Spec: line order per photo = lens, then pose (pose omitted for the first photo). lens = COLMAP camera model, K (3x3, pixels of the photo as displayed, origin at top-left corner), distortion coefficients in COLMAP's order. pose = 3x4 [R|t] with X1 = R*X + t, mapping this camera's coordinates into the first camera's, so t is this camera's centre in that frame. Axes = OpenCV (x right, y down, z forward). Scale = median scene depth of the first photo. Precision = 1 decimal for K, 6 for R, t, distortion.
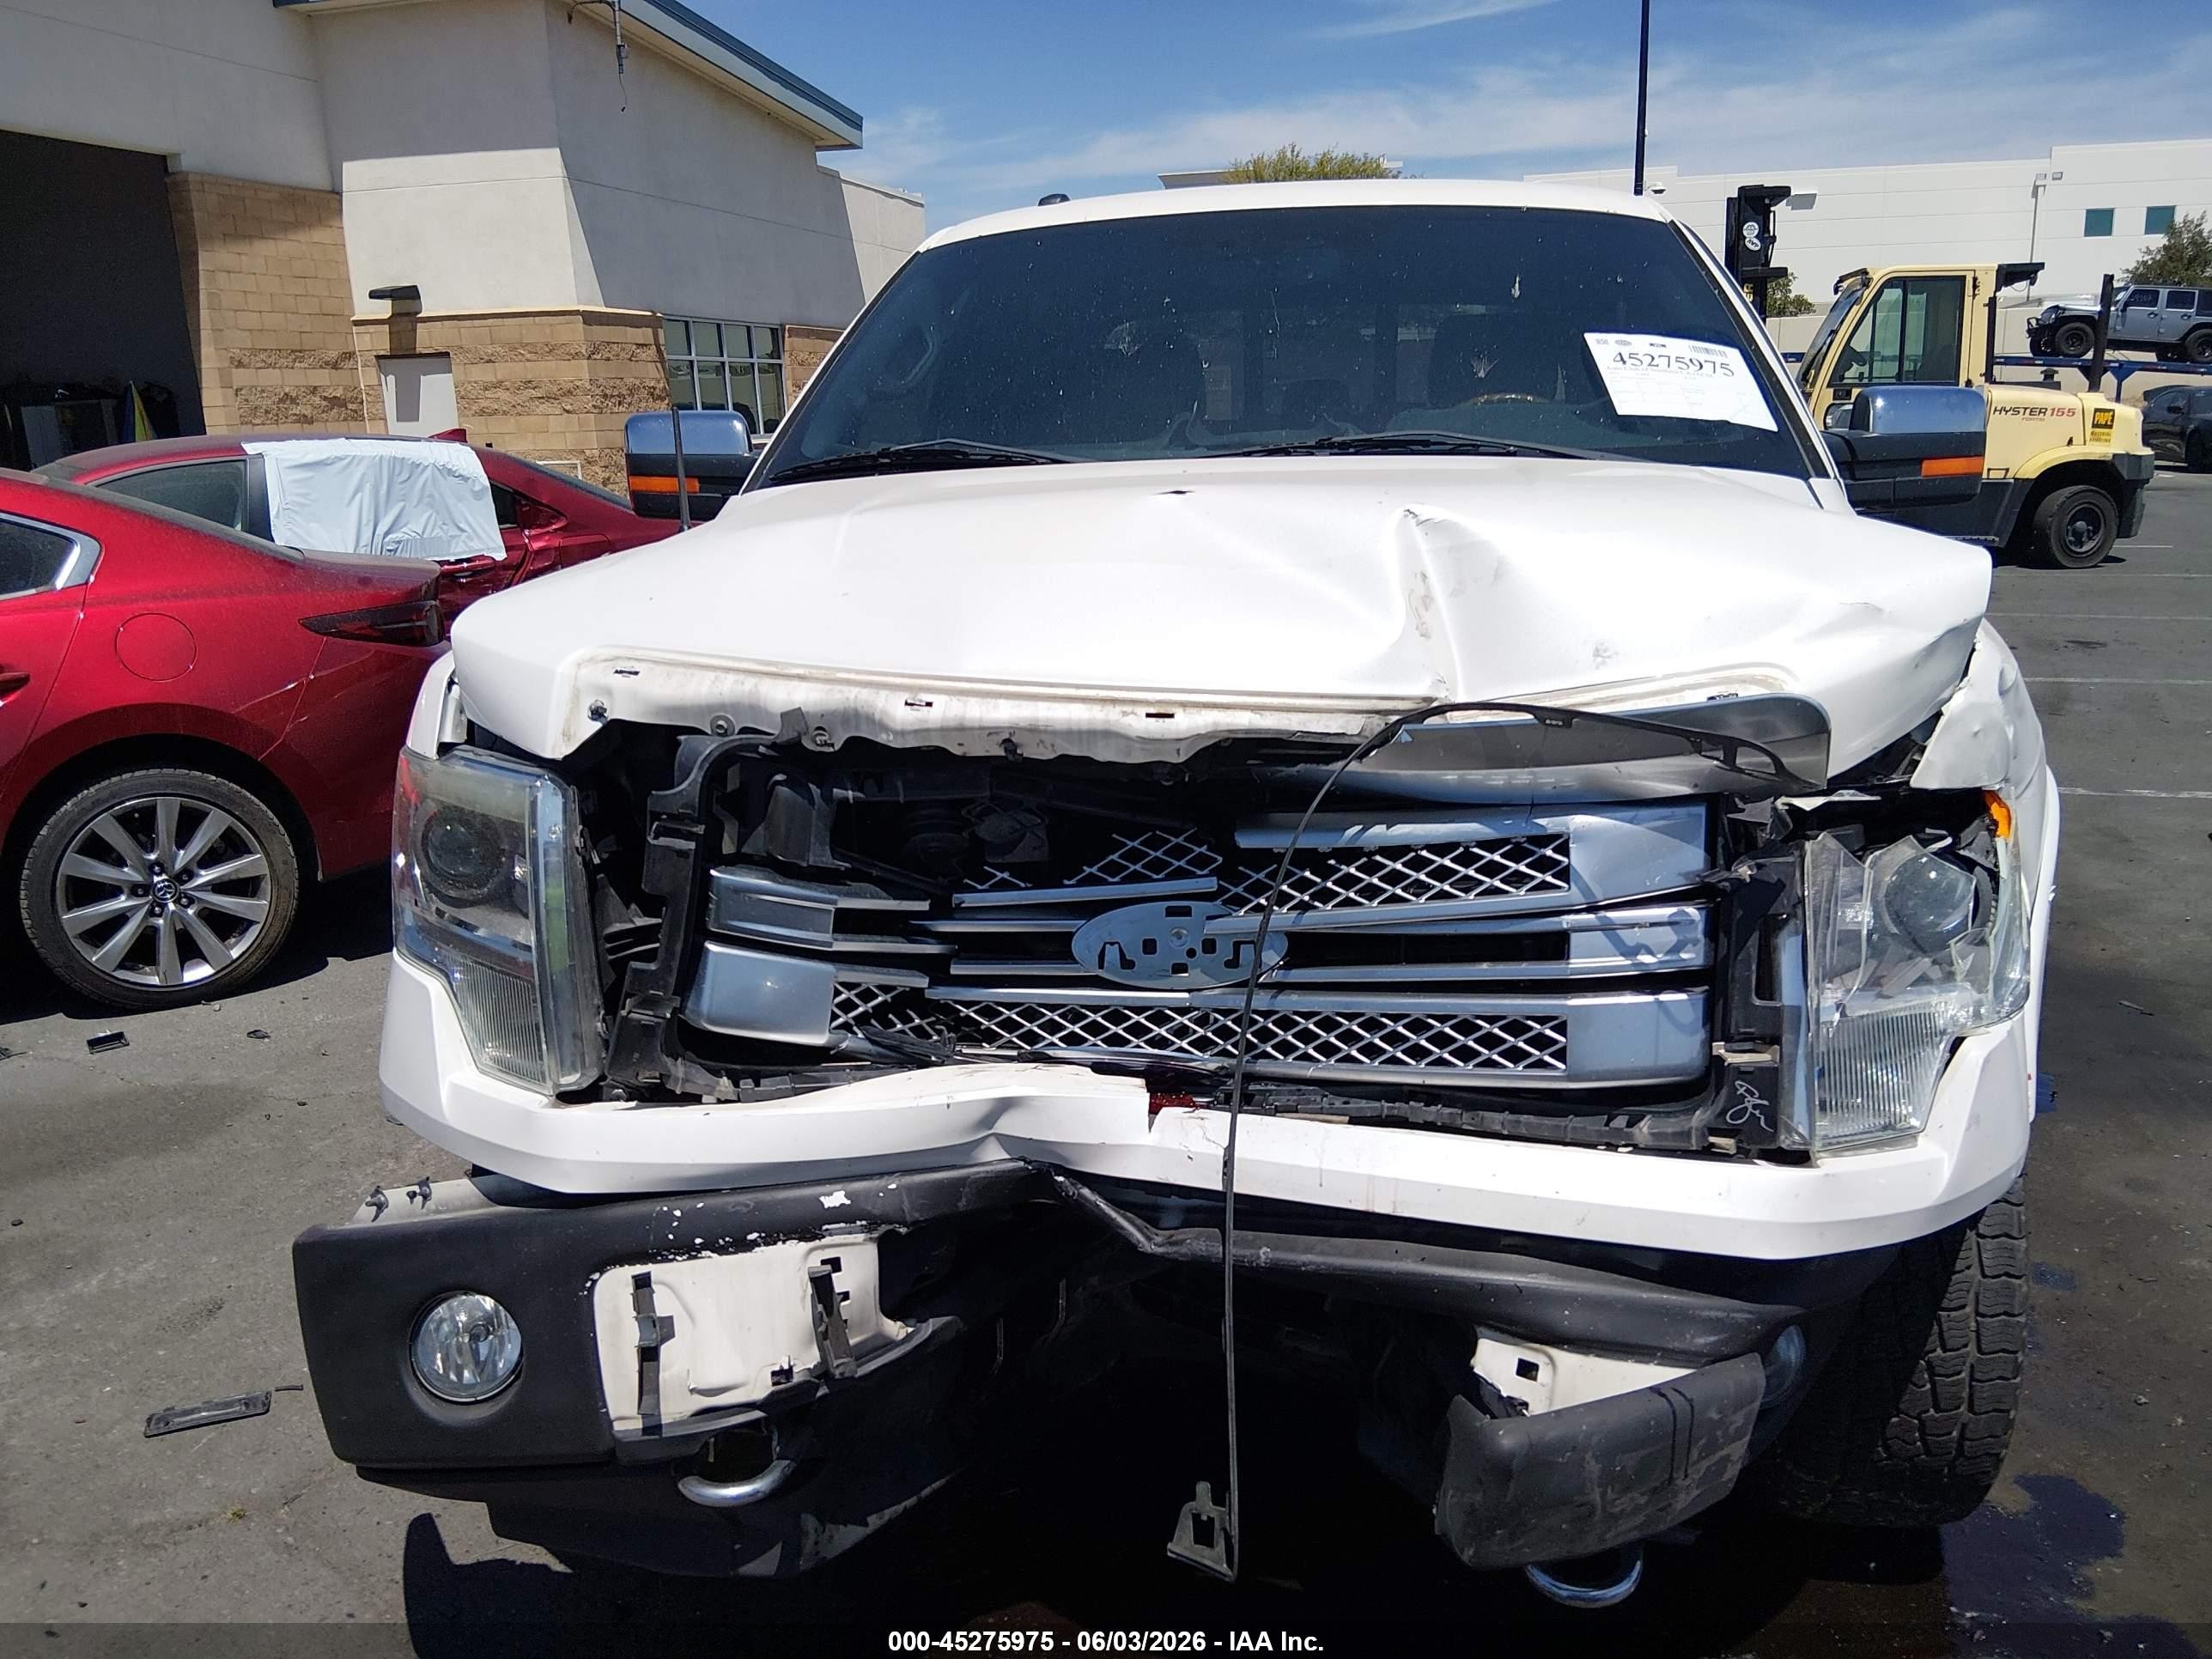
lens RADIAL K [[1670.6, 0, 1106.0], [0, 1670.6, 829.5], [0, 0, 1]] dist [0.110818, -0.171252]
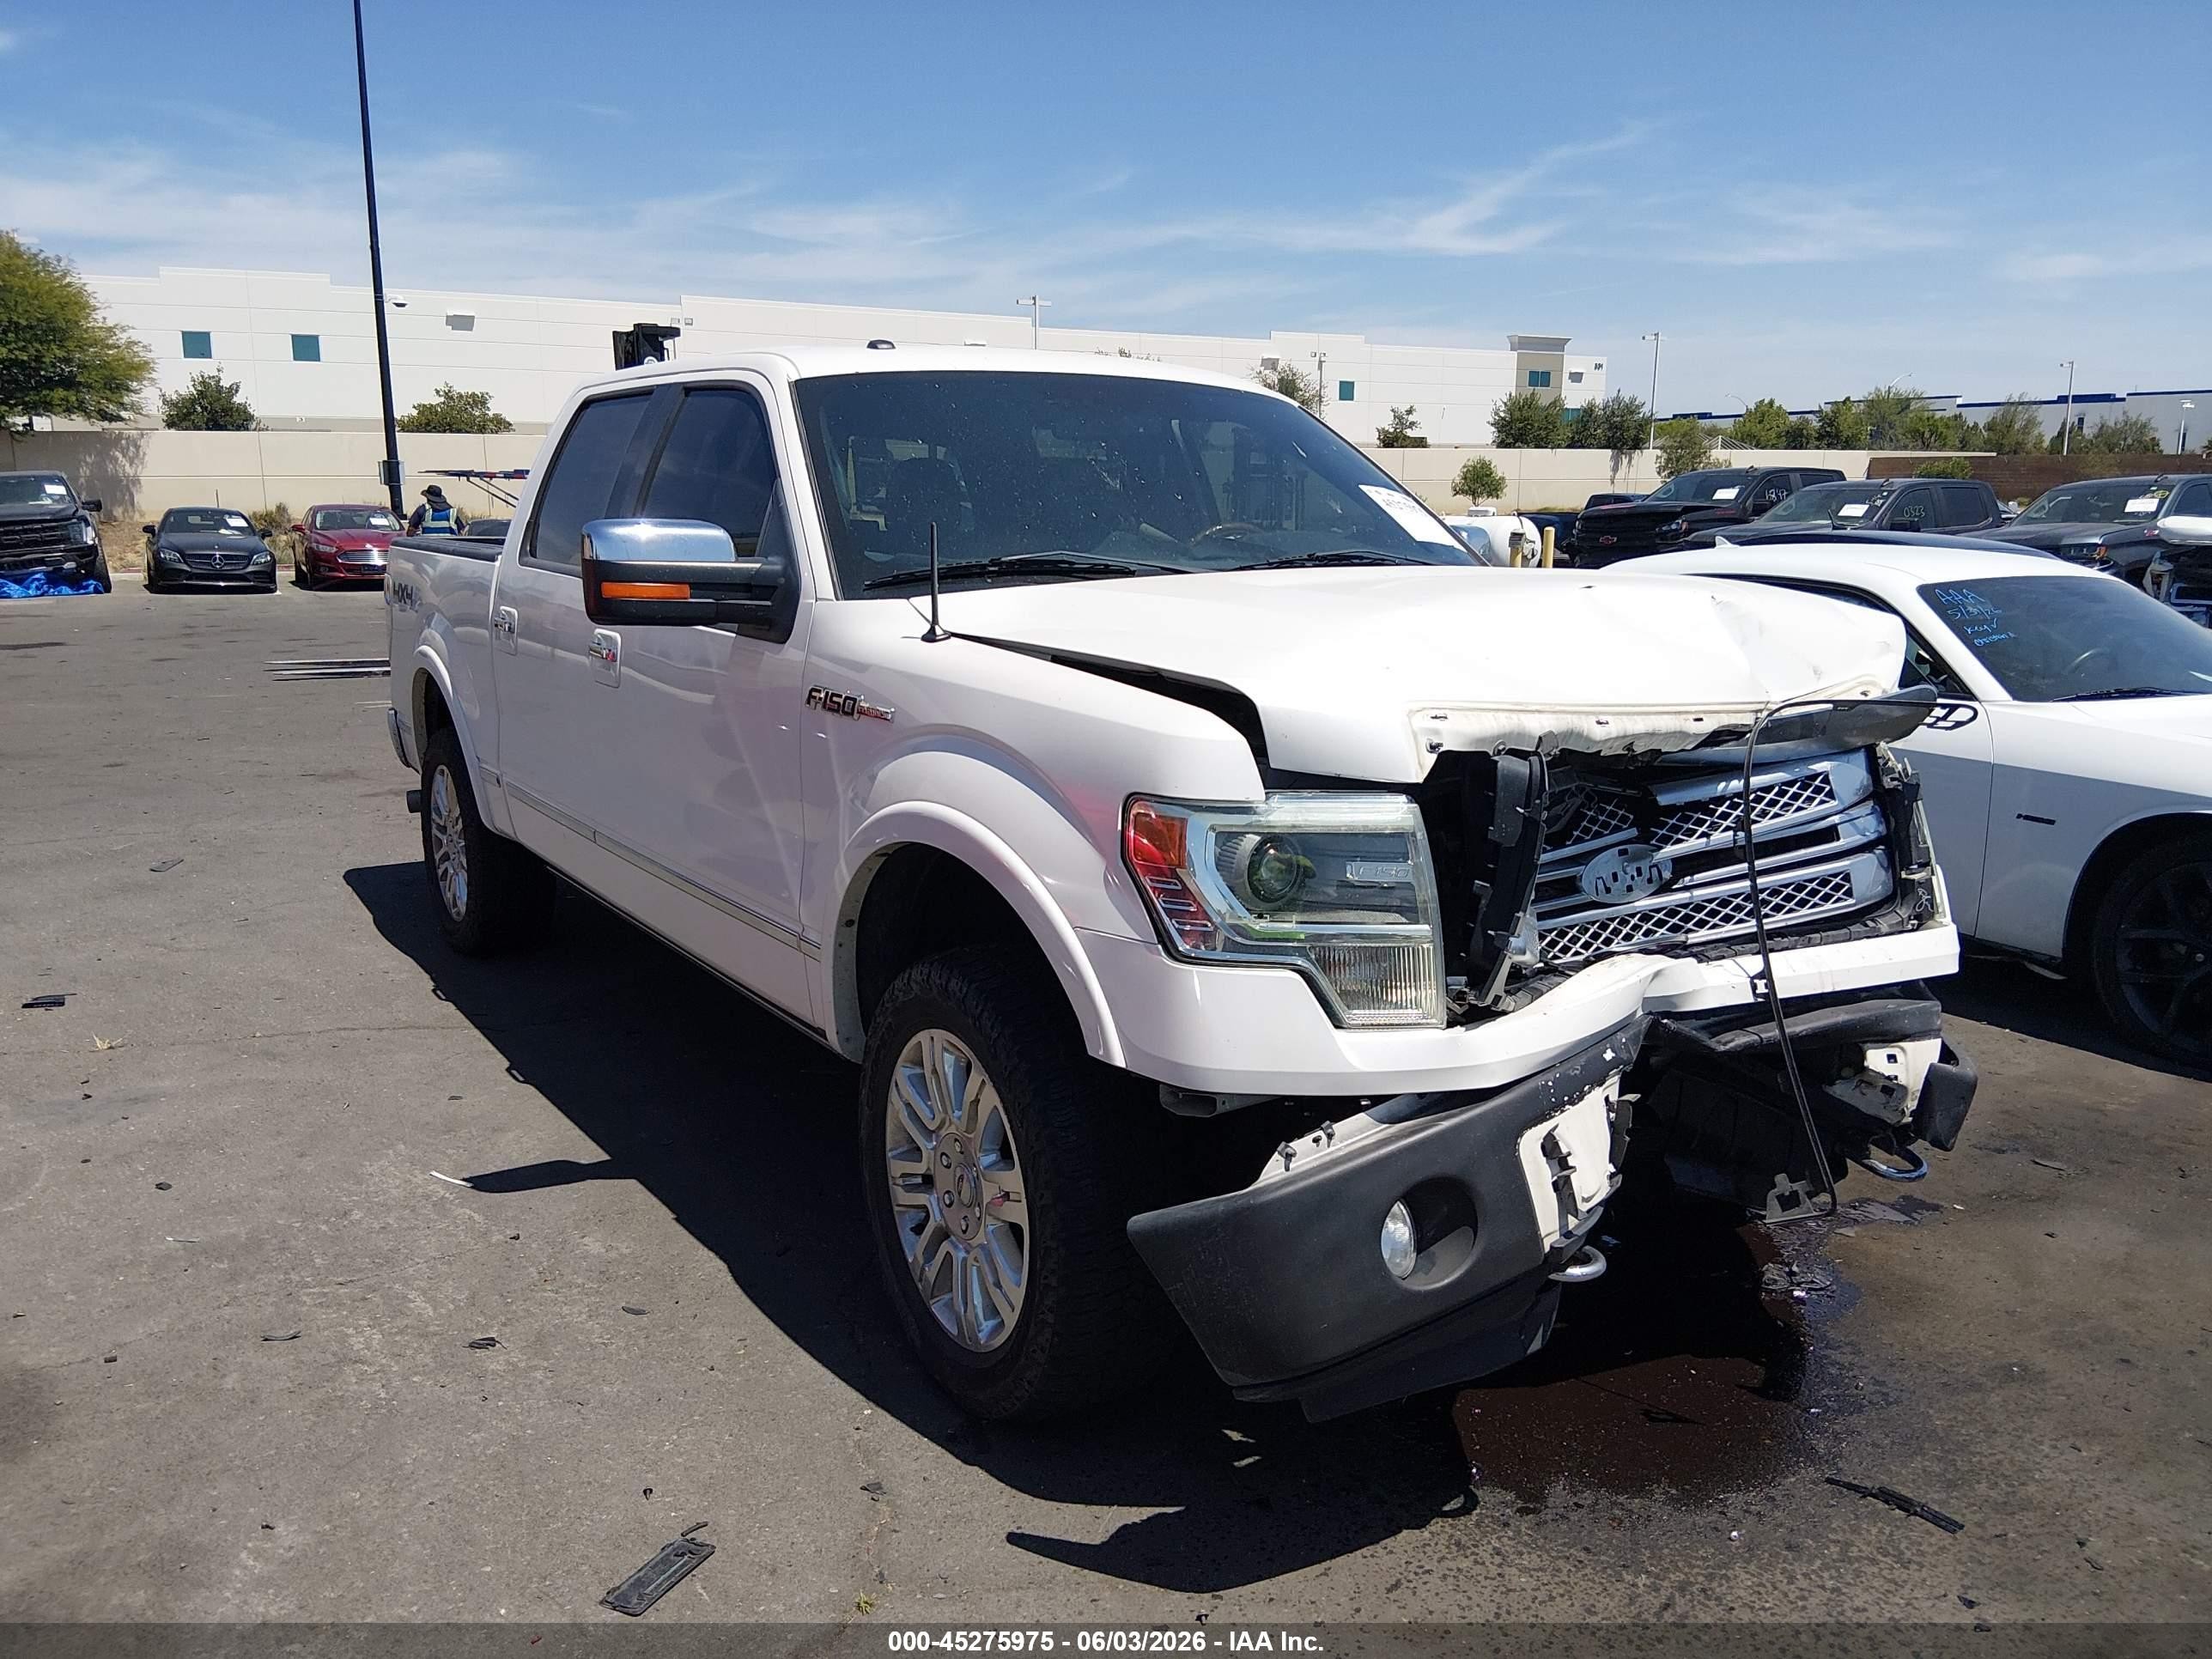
lens RADIAL K [[1673.6, 0, 1097.3], [0, 1673.6, 839.9], [0, 0, 1]] dist [0.113807, -0.183856]
pose [[0.742402, -0.104522, 0.661751, -1.446063], [0.141903, 0.989876, -0.002848, -0.029205], [-0.654754, 0.096019, 0.749718, 0.148108]]
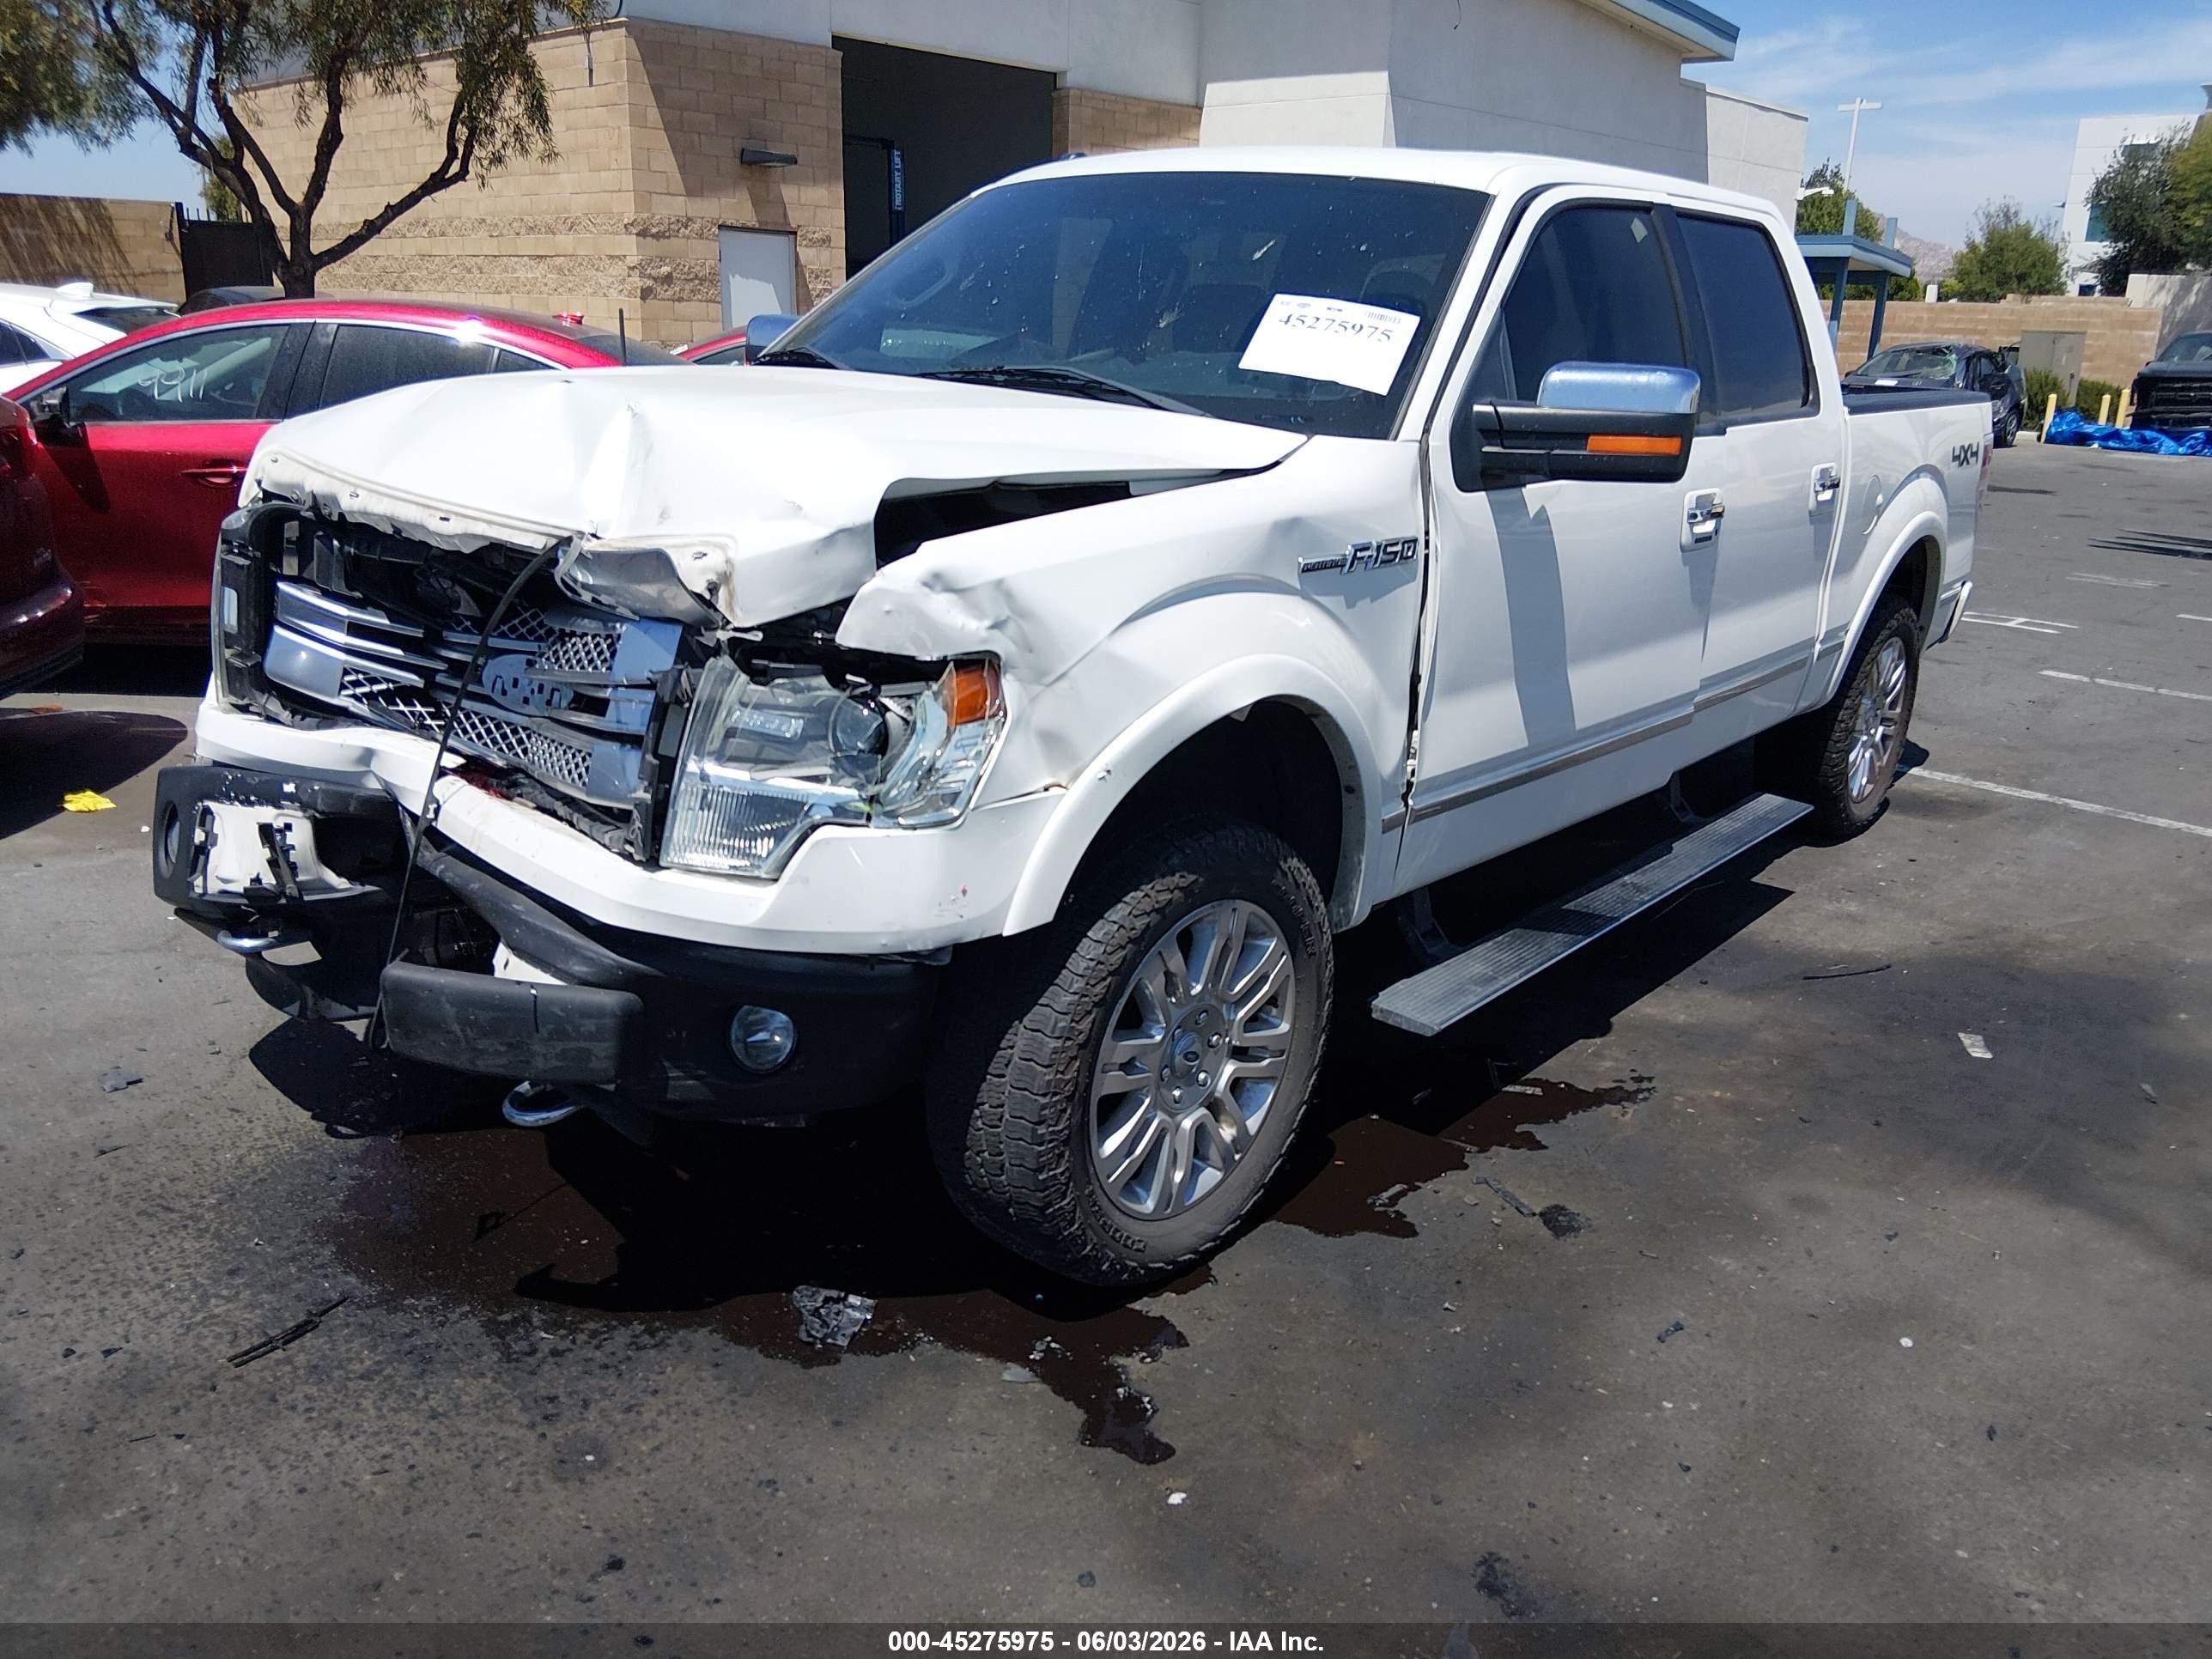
lens RADIAL K [[1646.3, 0, 1114.3], [0, 1646.3, 823.8], [0, 0, 1]] dist [0.006008, 0.000210]
pose [[0.870203, 0.205231, -0.447914, 1.260675], [-0.180568, 0.978705, 0.097631, -0.051047], [0.458412, -0.004080, 0.888730, -0.075985]]
